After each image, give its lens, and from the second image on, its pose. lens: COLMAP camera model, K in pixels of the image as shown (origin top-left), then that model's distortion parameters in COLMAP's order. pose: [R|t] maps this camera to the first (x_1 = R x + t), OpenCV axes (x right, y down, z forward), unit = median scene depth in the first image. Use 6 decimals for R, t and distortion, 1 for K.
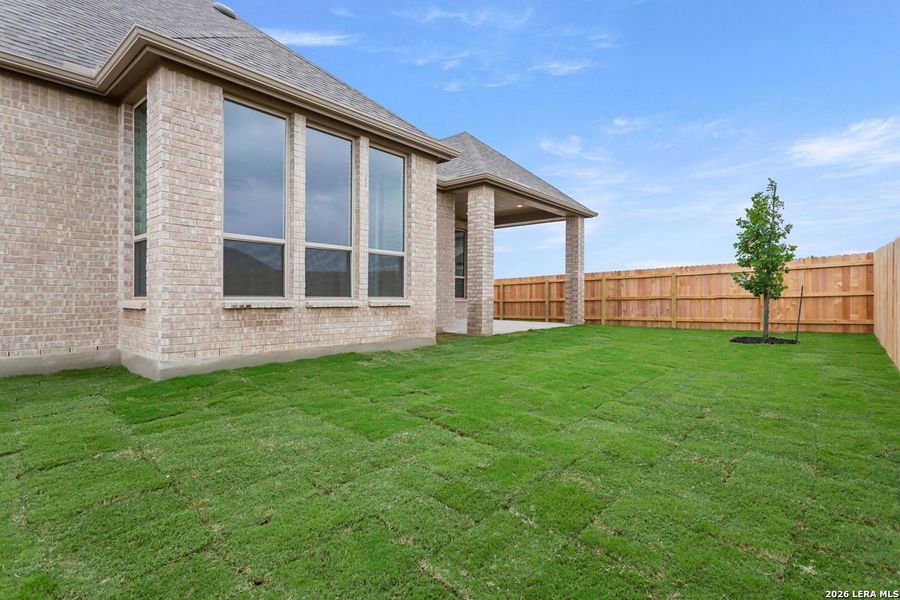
lens RADIAL K [[423.5, 0, 449.9], [0, 423.5, 290.5], [0, 0, 1]] dist [0.003274, 0.000841]
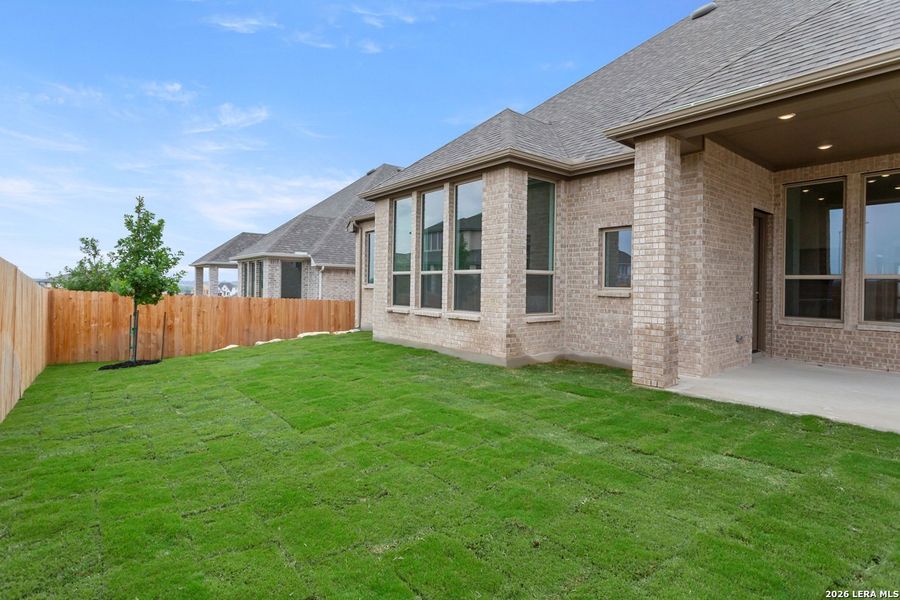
lens RADIAL K [[423.5, 0, 449.9], [0, 423.5, 290.5], [0, 0, 1]] dist [0.003274, 0.000841]
pose [[-0.123786, -0.005108, -0.992296, 0.961495], [-0.009336, 0.999948, -0.003983, -0.034459], [0.992265, 0.008771, -0.123828, 1.073200]]
